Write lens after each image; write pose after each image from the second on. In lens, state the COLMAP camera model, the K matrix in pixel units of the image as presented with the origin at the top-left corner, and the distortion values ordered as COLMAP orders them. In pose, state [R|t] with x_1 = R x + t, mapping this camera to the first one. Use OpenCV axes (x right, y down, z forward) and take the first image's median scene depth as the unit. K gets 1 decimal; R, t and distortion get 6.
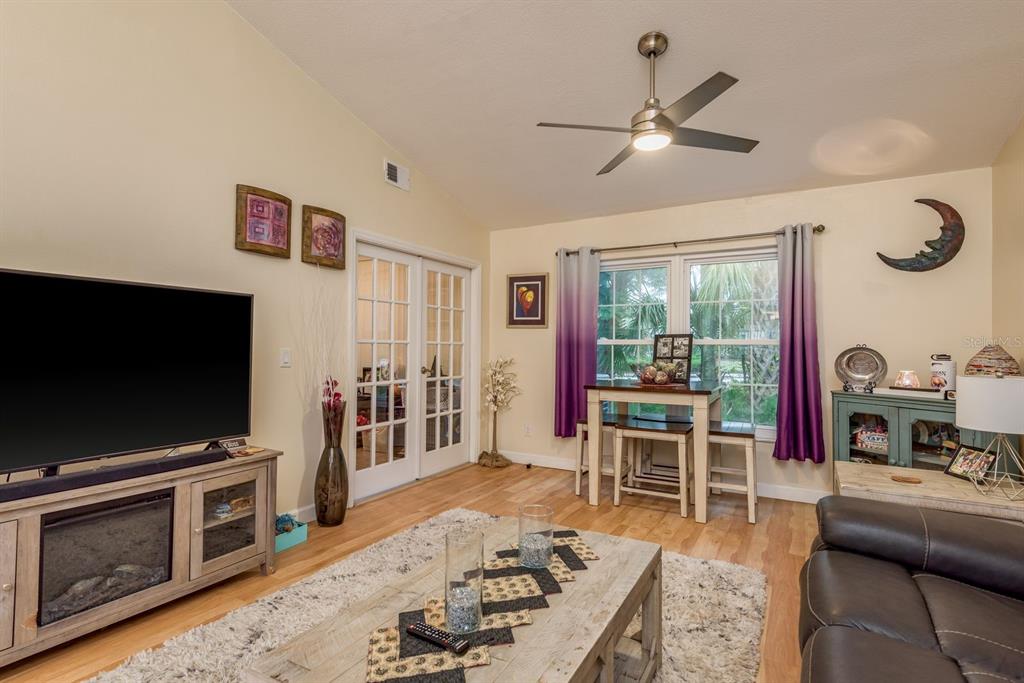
lens RADIAL K [[509.3, 0, 512.8], [0, 509.3, 344.8], [0, 0, 1]] dist [0.016081, -0.004520]
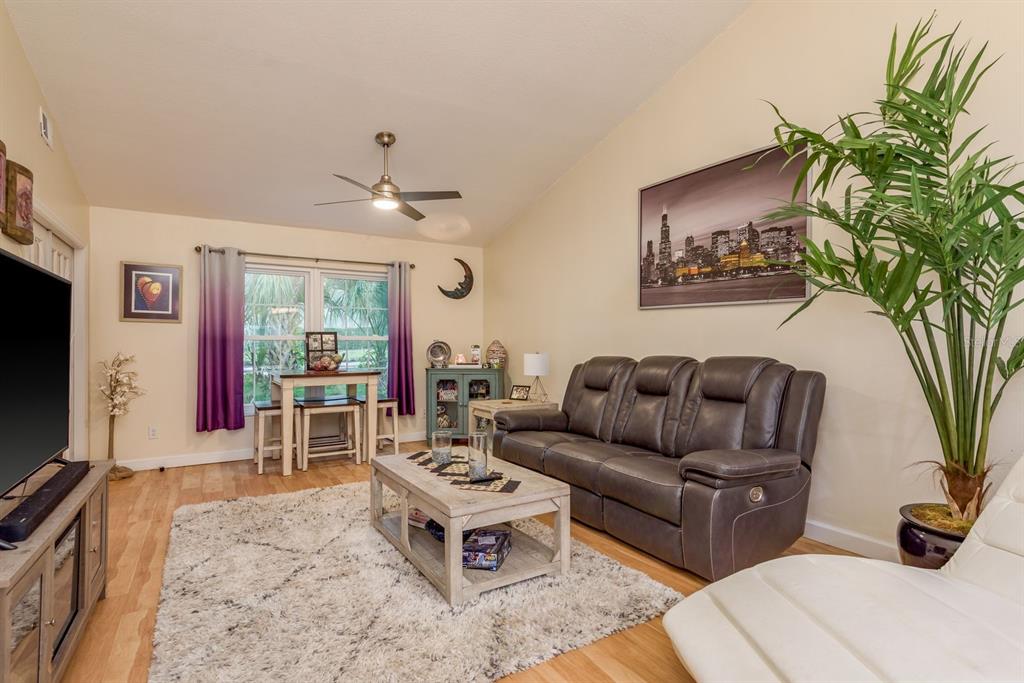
lens RADIAL K [[509.3, 0, 514.3], [0, 509.3, 343.8], [0, 0, 1]] dist [0.016081, -0.004520]
pose [[0.491662, -0.007210, 0.870757, -0.648523], [0.000716, 0.999969, 0.007875, -0.000956], [-0.870786, -0.003249, 0.491651, -0.045943]]
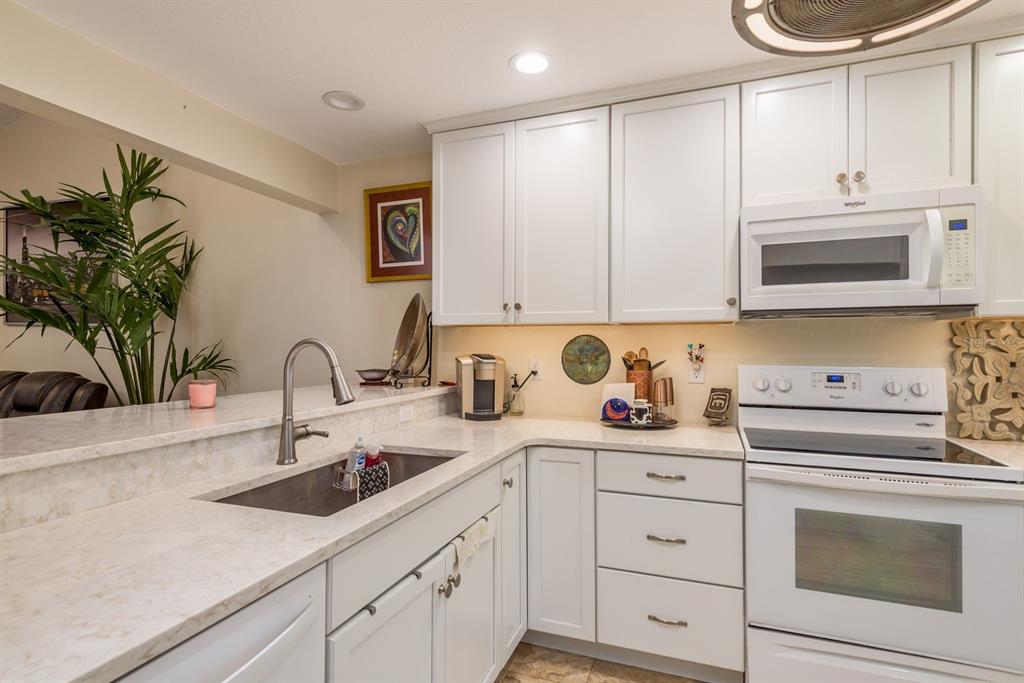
lens RADIAL K [[509.3, 0, 513.9], [0, 509.3, 342.1], [0, 0, 1]] dist [0.016081, -0.004520]
pose [[-0.143851, -0.003706, 0.989592, -0.860539], [-0.005700, 0.999980, 0.002916, -0.039442], [-0.989583, -0.005221, -0.143869, -0.728985]]
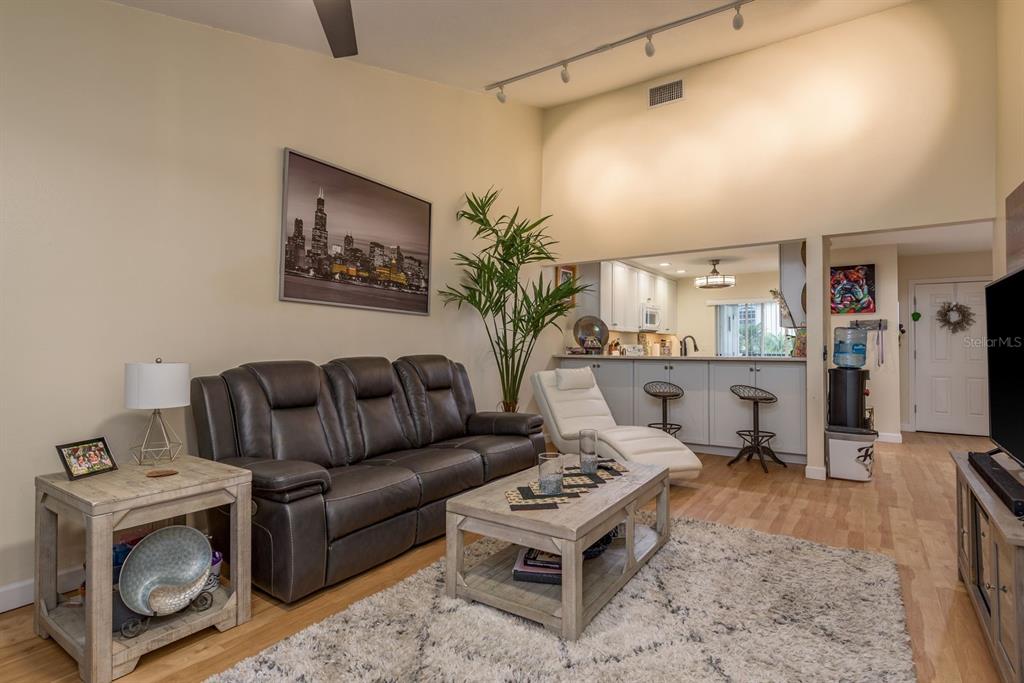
lens RADIAL K [[509.3, 0, 512.6], [0, 509.3, 335.1], [0, 0, 1]] dist [0.016081, -0.004520]
pose [[-0.995319, -0.012007, 0.095896, 0.009984], [-0.014380, 0.999606, -0.024090, 0.008398], [-0.095569, -0.025356, -0.995100, 1.145144]]
